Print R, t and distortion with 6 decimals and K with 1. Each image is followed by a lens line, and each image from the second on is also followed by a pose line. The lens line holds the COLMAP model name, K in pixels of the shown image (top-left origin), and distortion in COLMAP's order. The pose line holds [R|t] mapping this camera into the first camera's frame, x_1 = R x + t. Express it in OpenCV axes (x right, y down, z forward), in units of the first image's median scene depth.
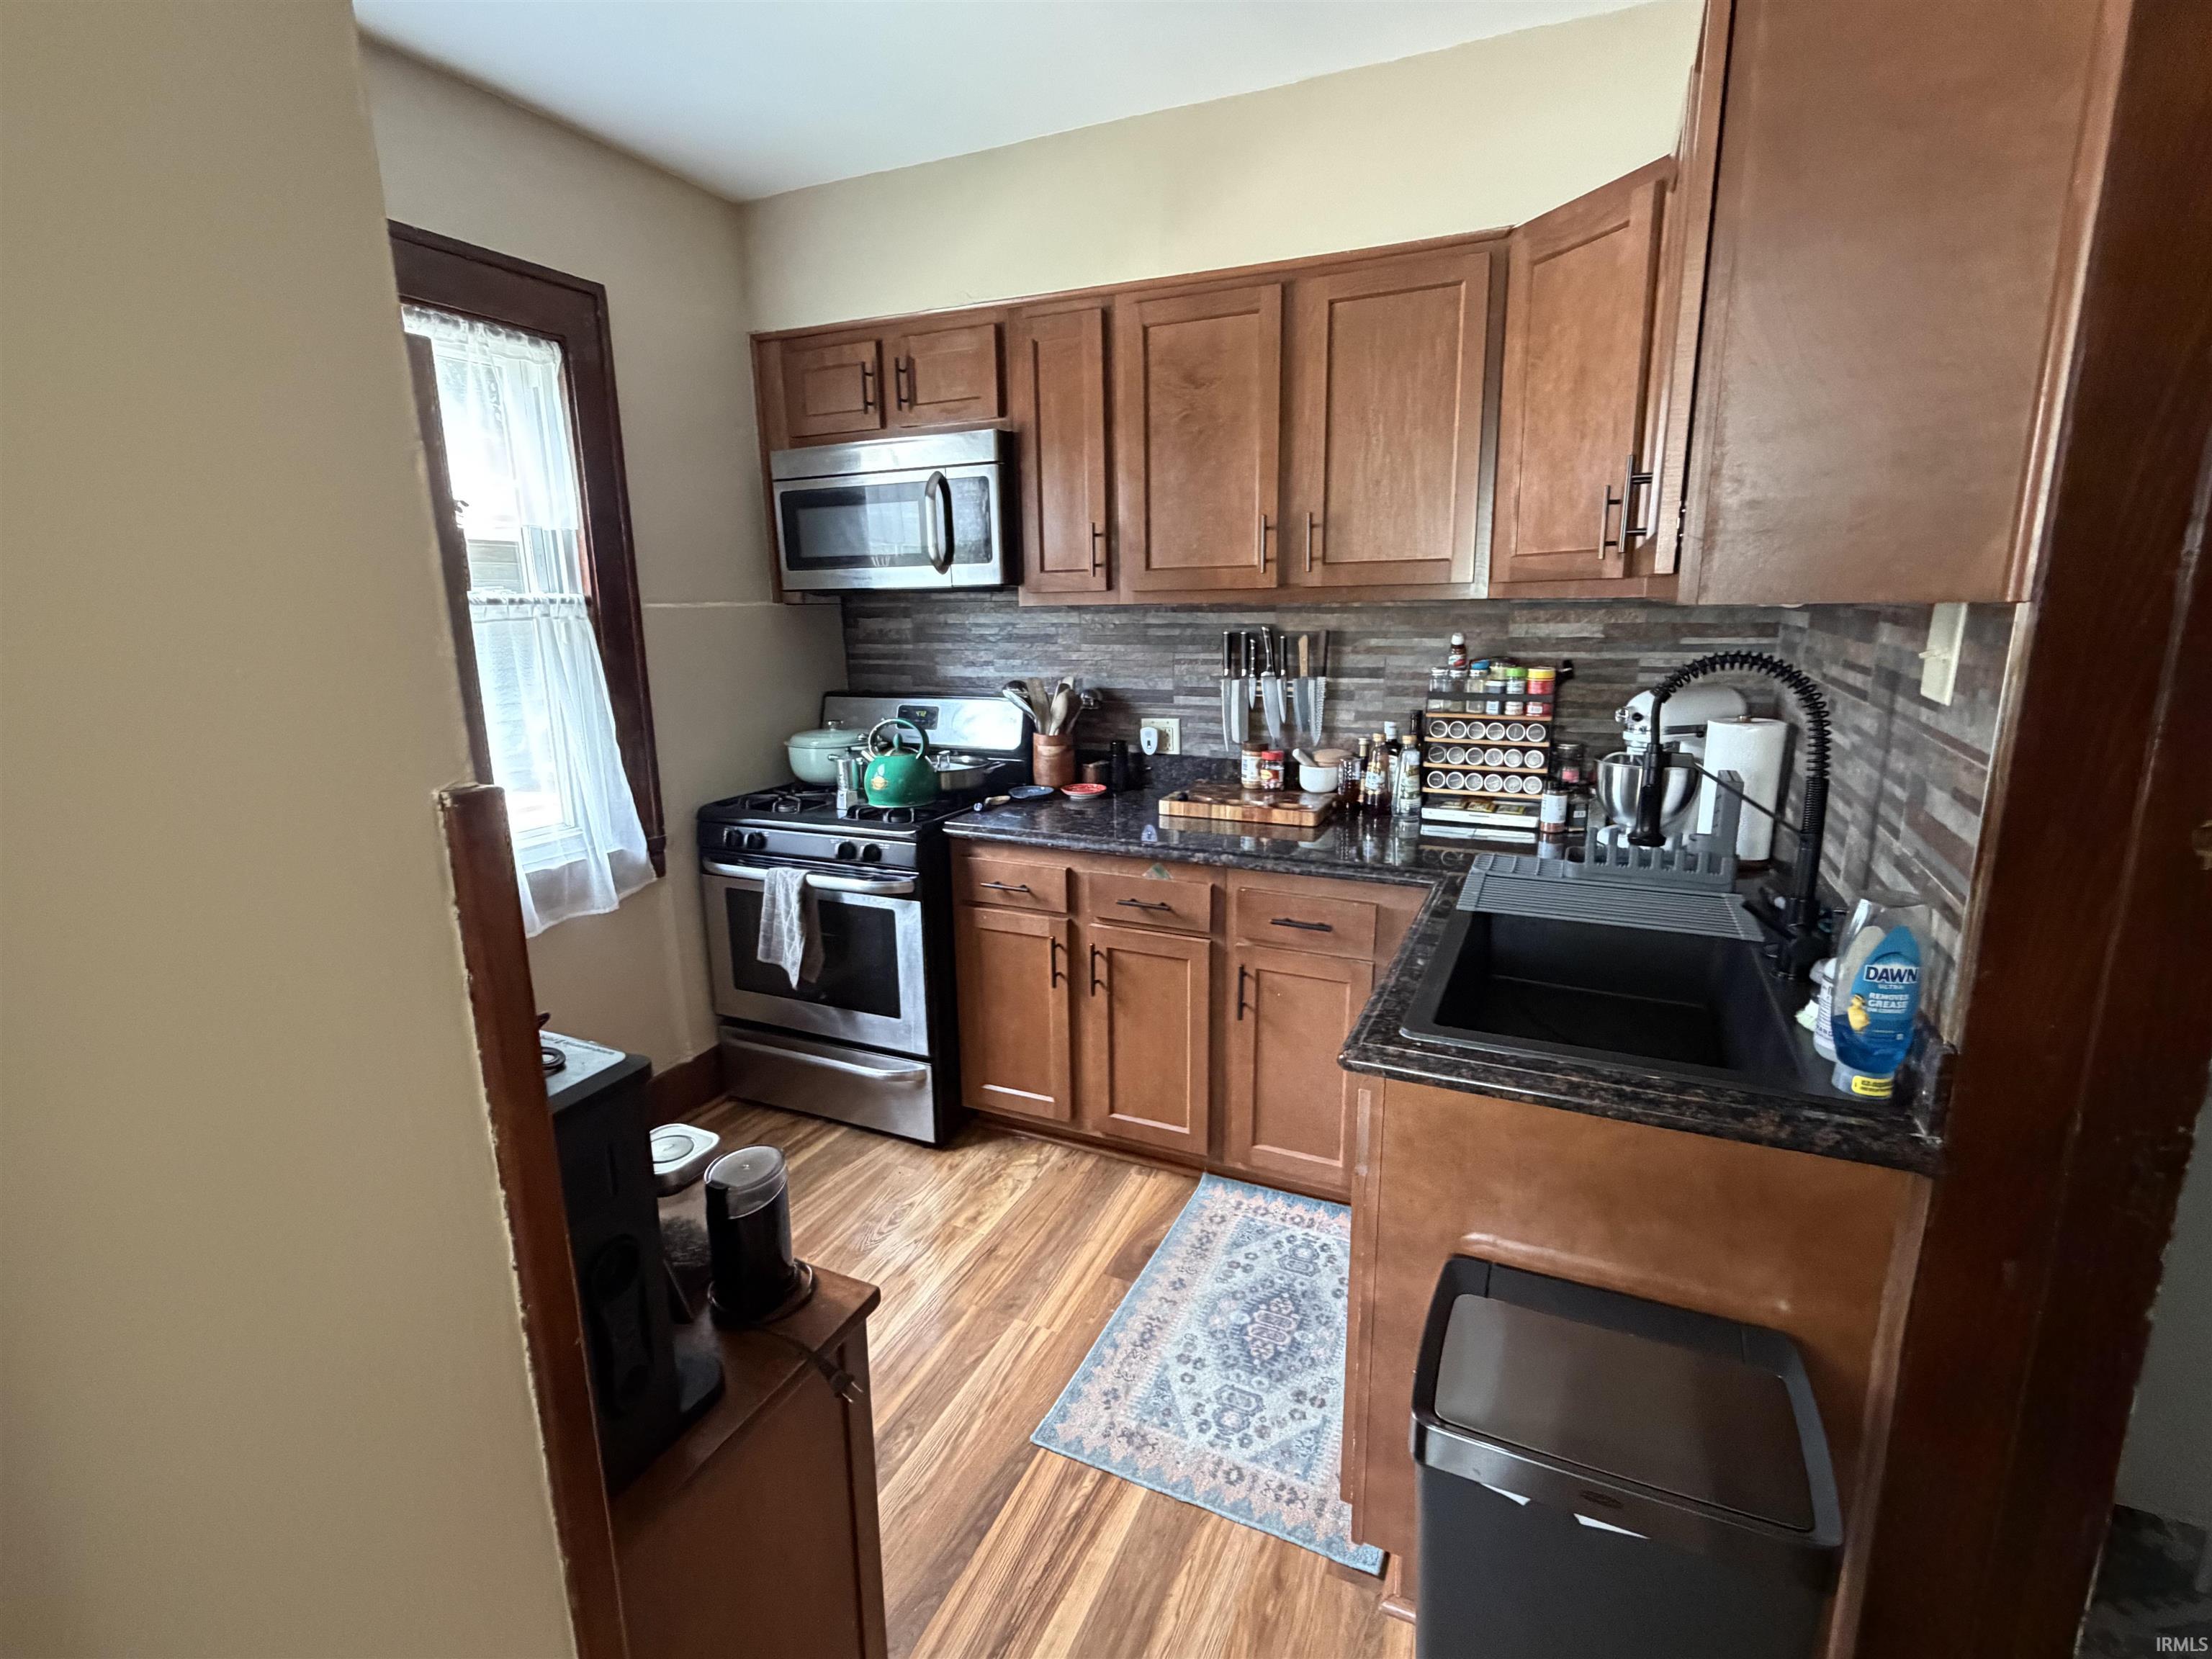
lens RADIAL K [[1033.0, 0, 1101.0], [0, 1033.0, 831.5], [0, 0, 1]] dist [-0.000296, 0.001806]
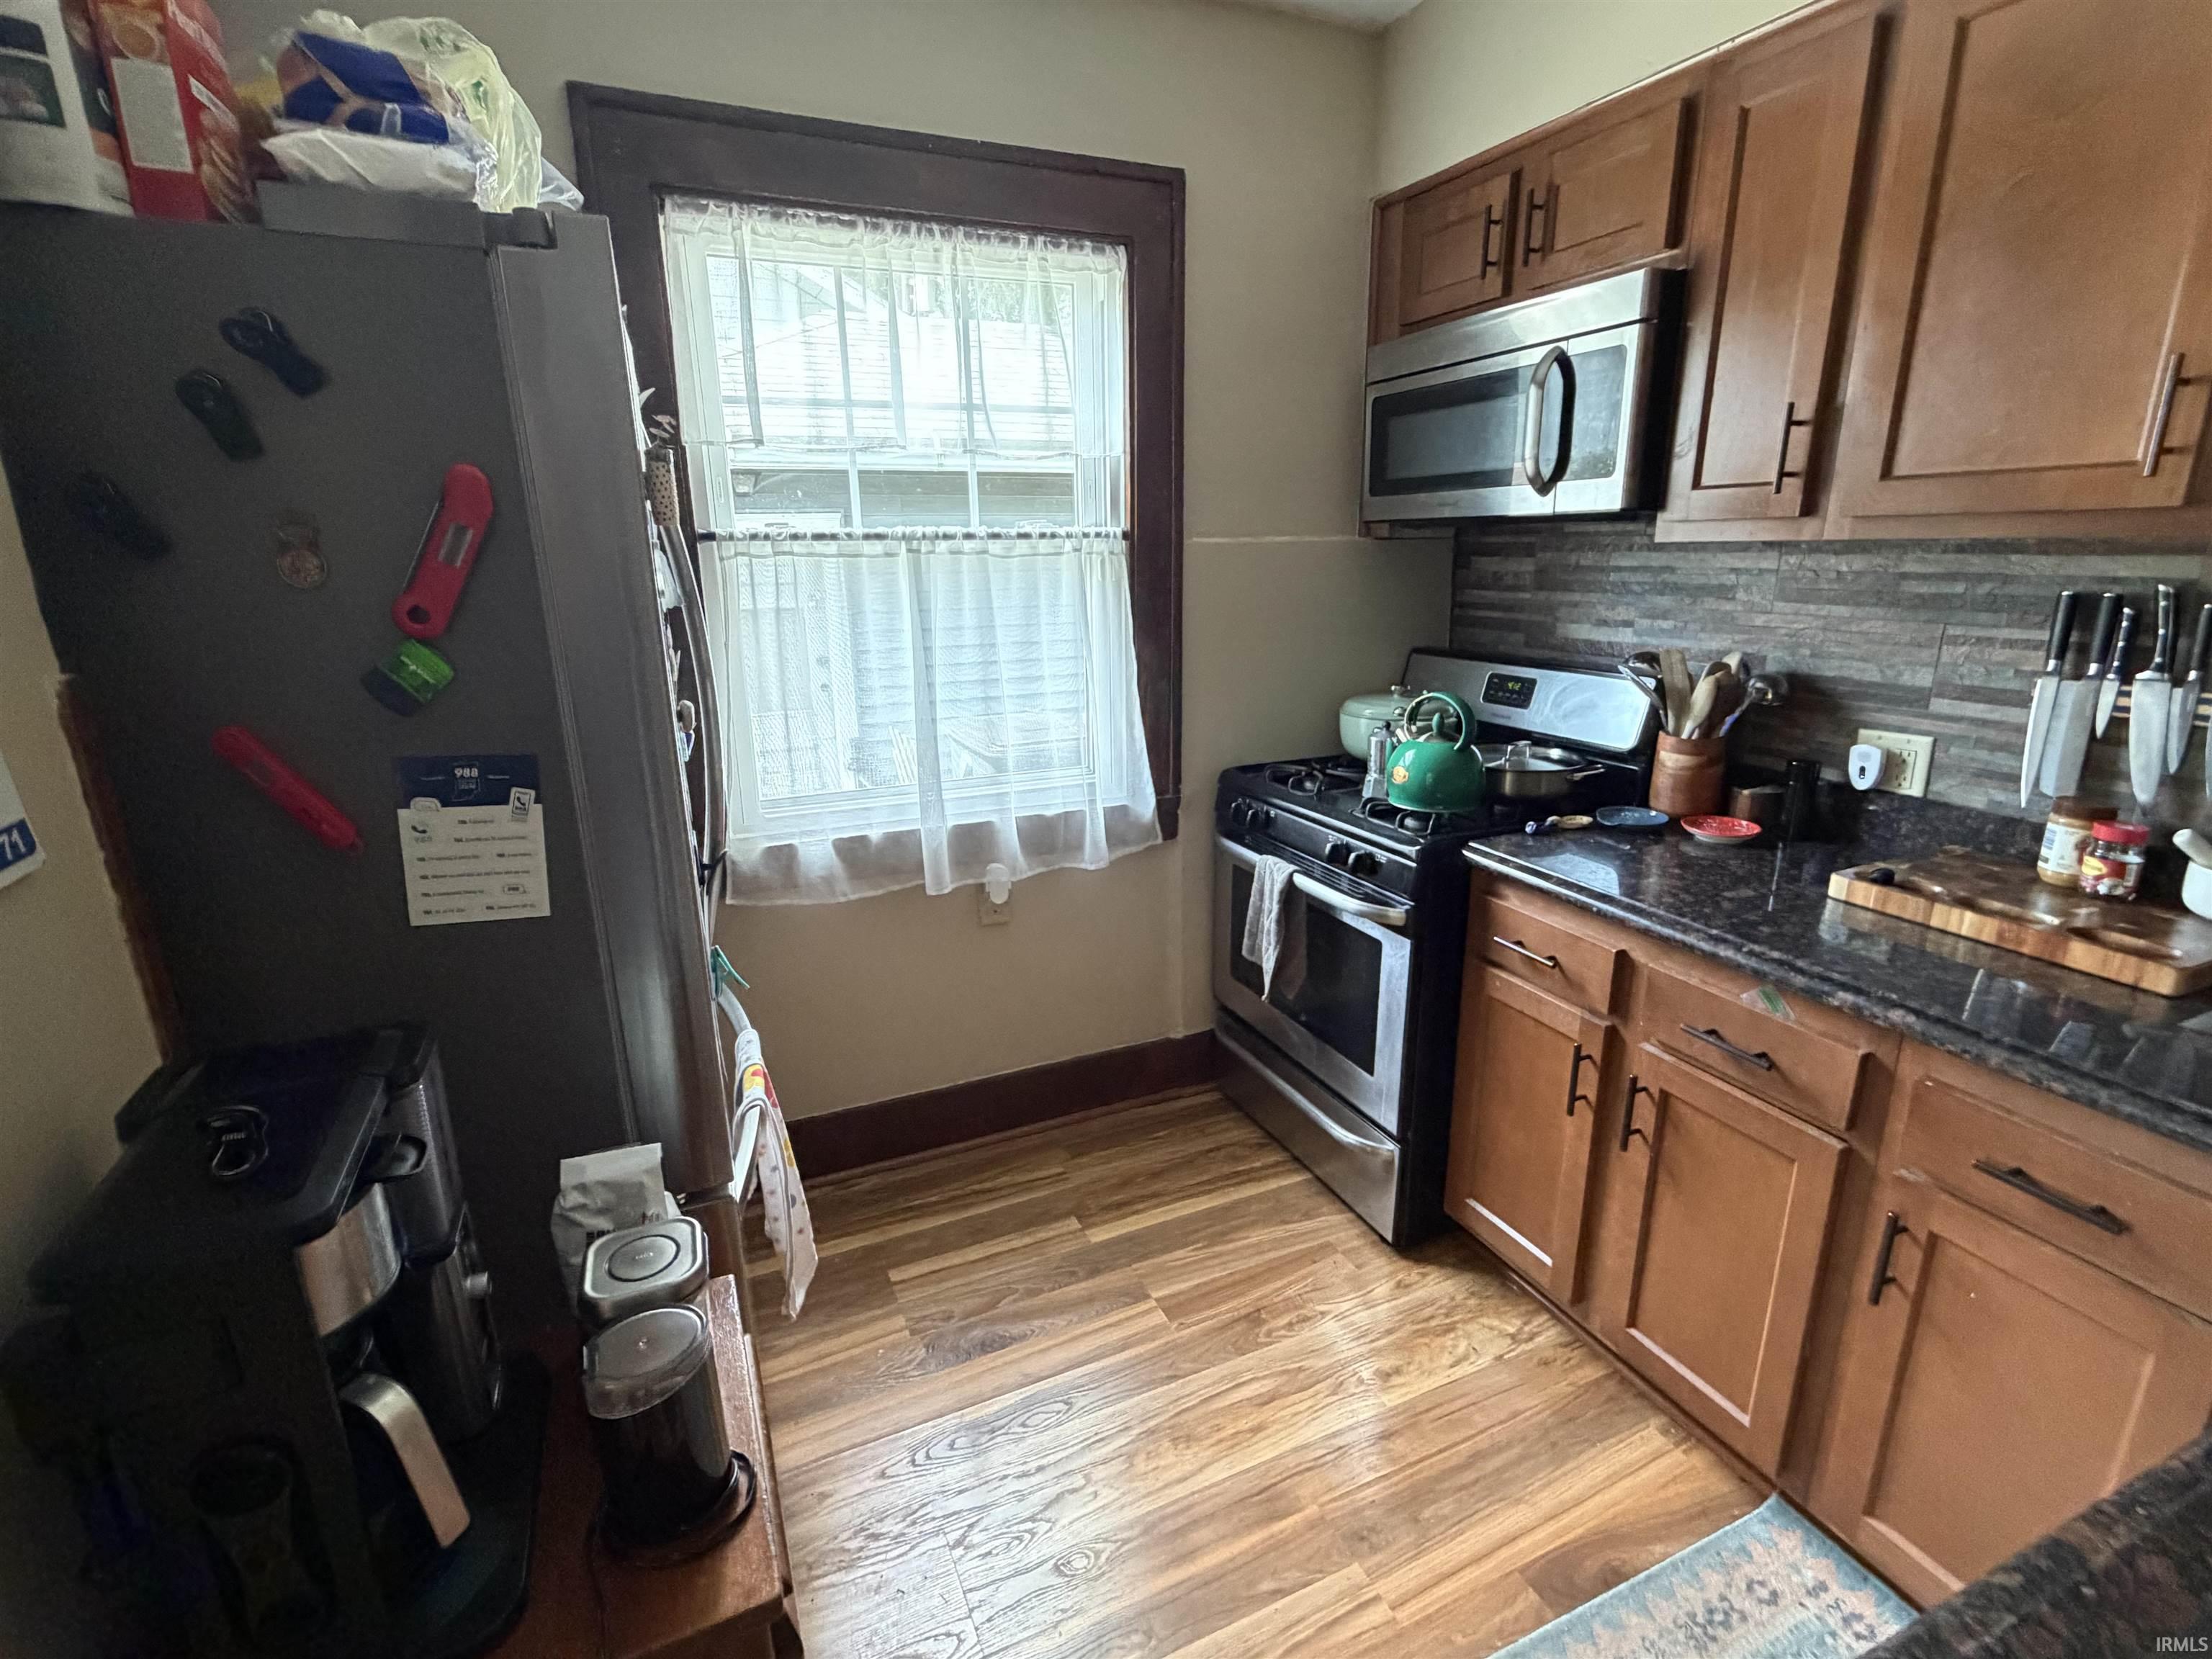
lens RADIAL K [[1033.0, 0, 1096.5], [0, 1033.0, 827.3], [0, 0, 1]] dist [-0.000296, 0.001806]
pose [[0.747537, 0.180885, -0.639116, 0.121360], [-0.142717, 0.983472, 0.111418, -0.065341], [0.648706, 0.007924, 0.760997, 0.282891]]
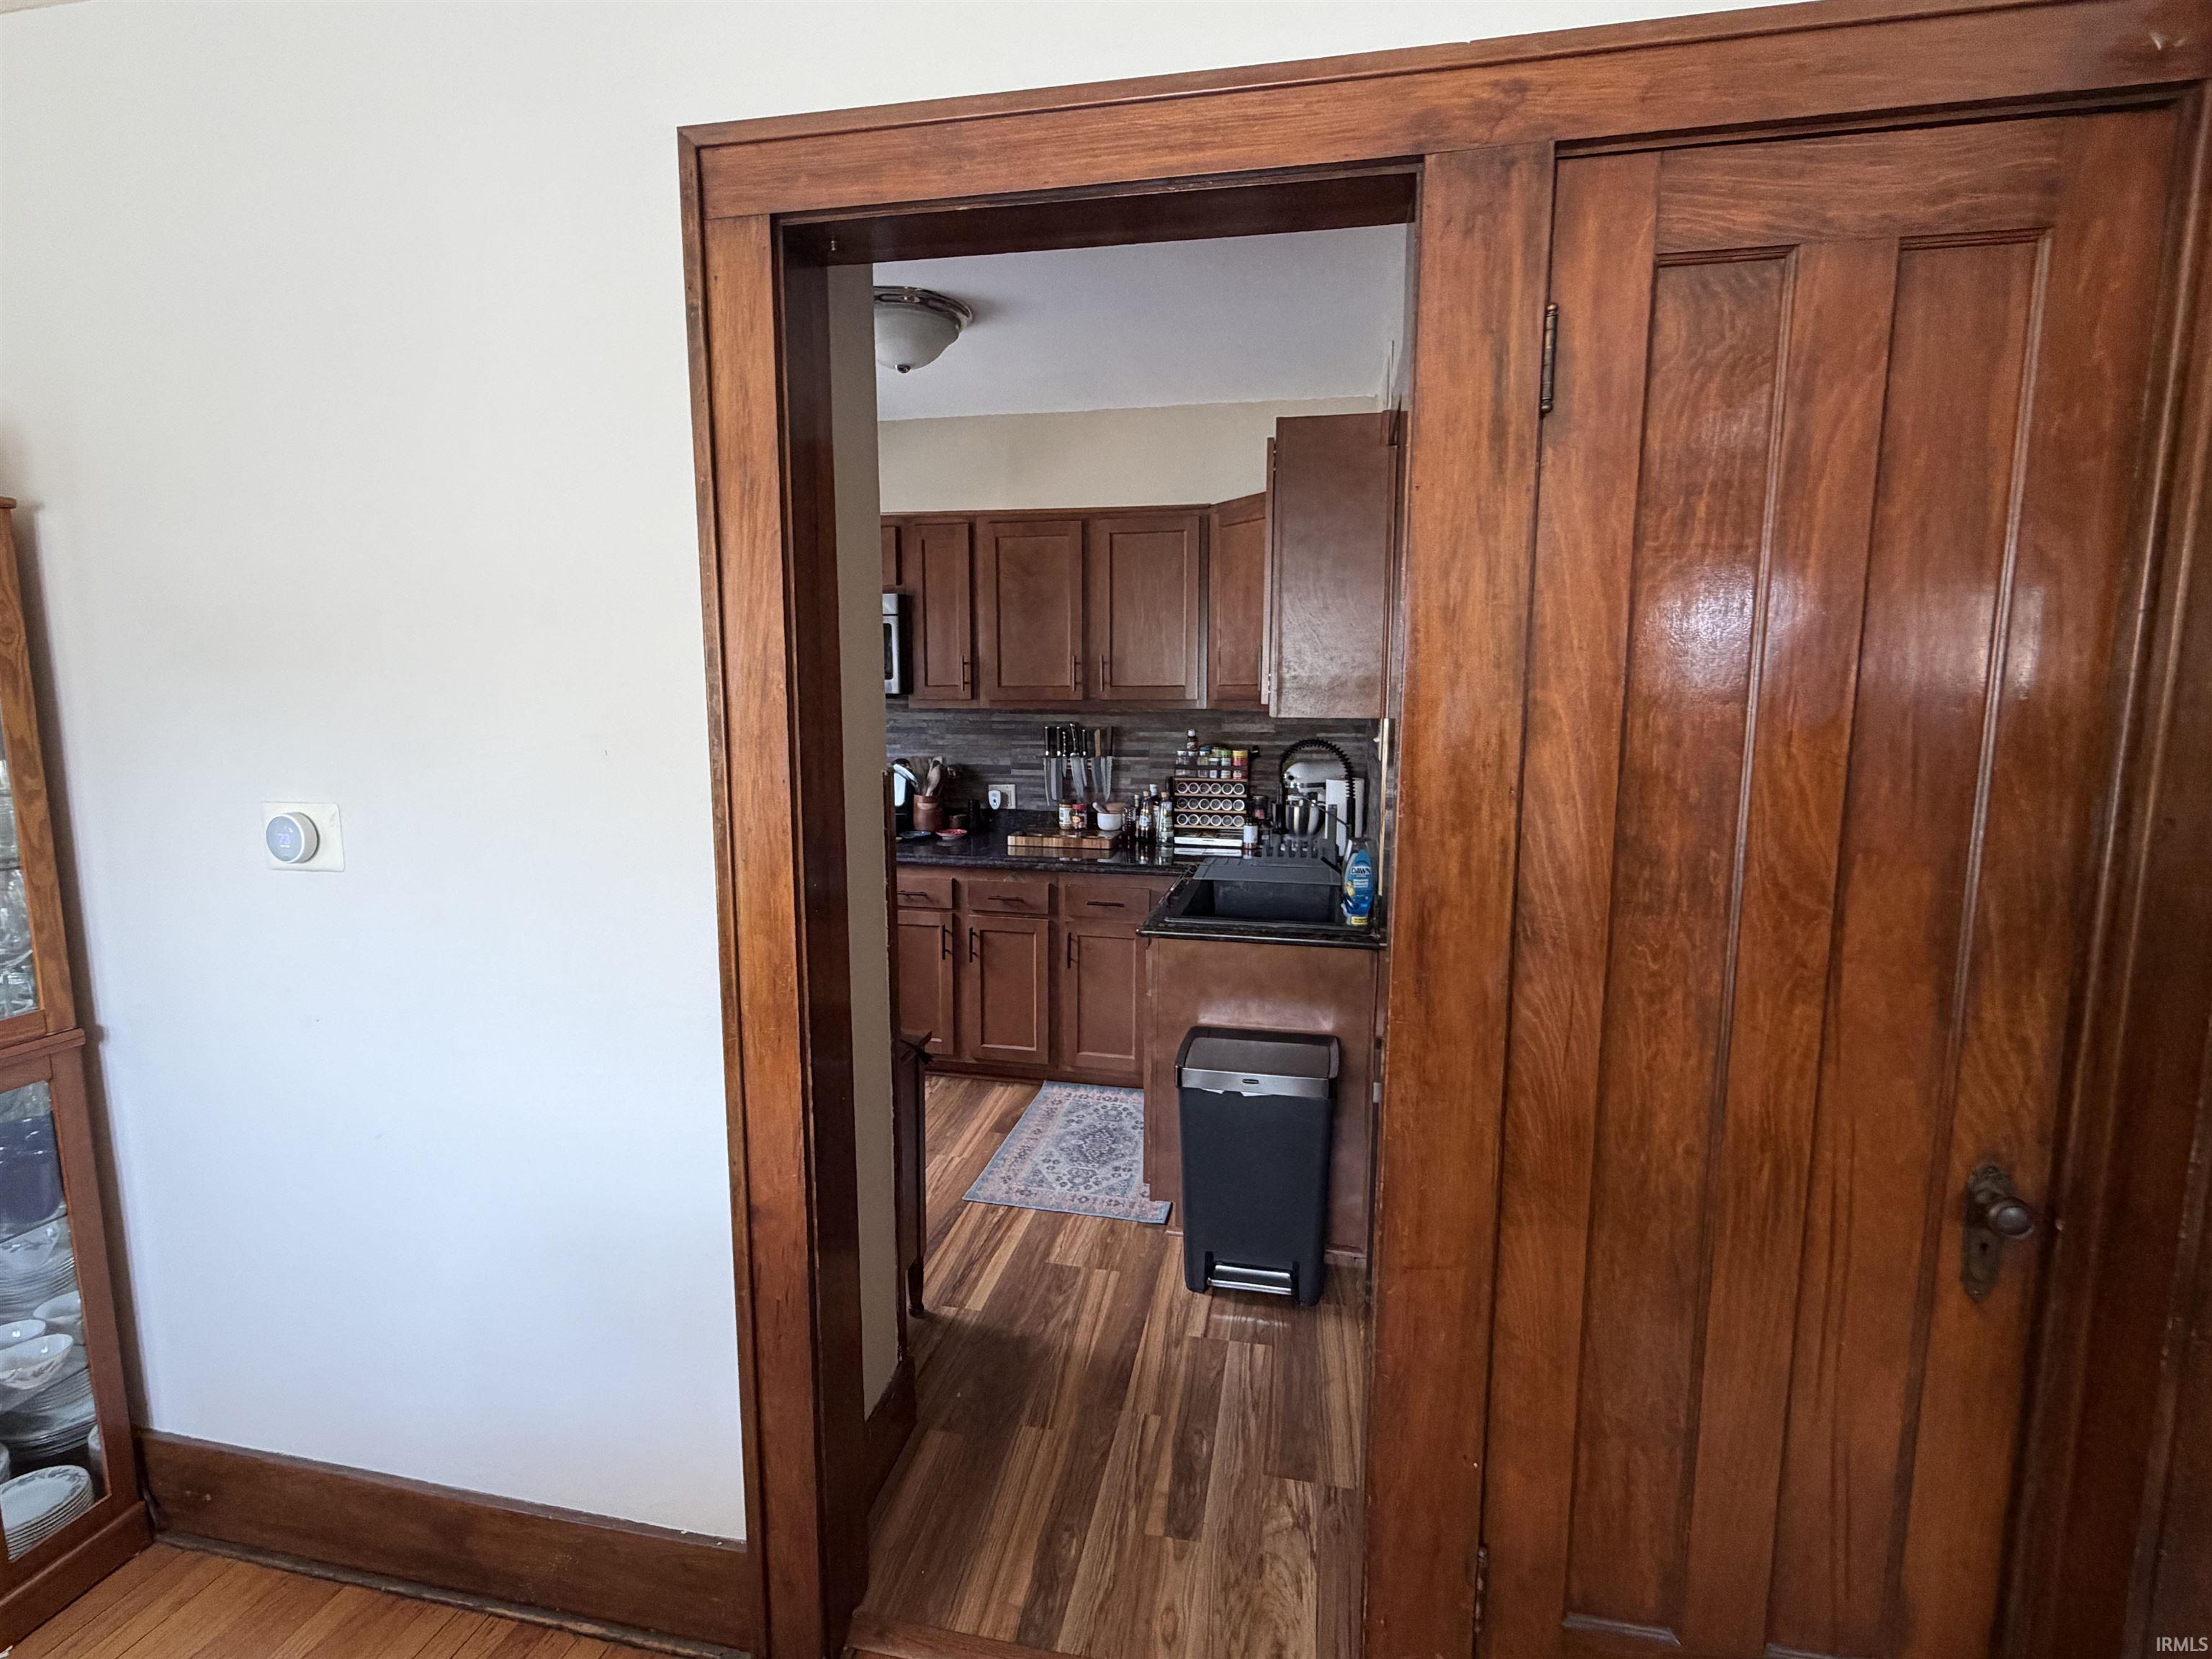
lens RADIAL K [[1033.0, 0, 1096.9], [0, 1033.0, 832.7], [0, 0, 1]] dist [-0.000296, 0.001806]
pose [[0.975901, -0.010813, 0.217946, -0.153570], [0.030312, 0.995806, -0.086324, 0.104405], [-0.216098, 0.090850, 0.972136, -0.524781]]
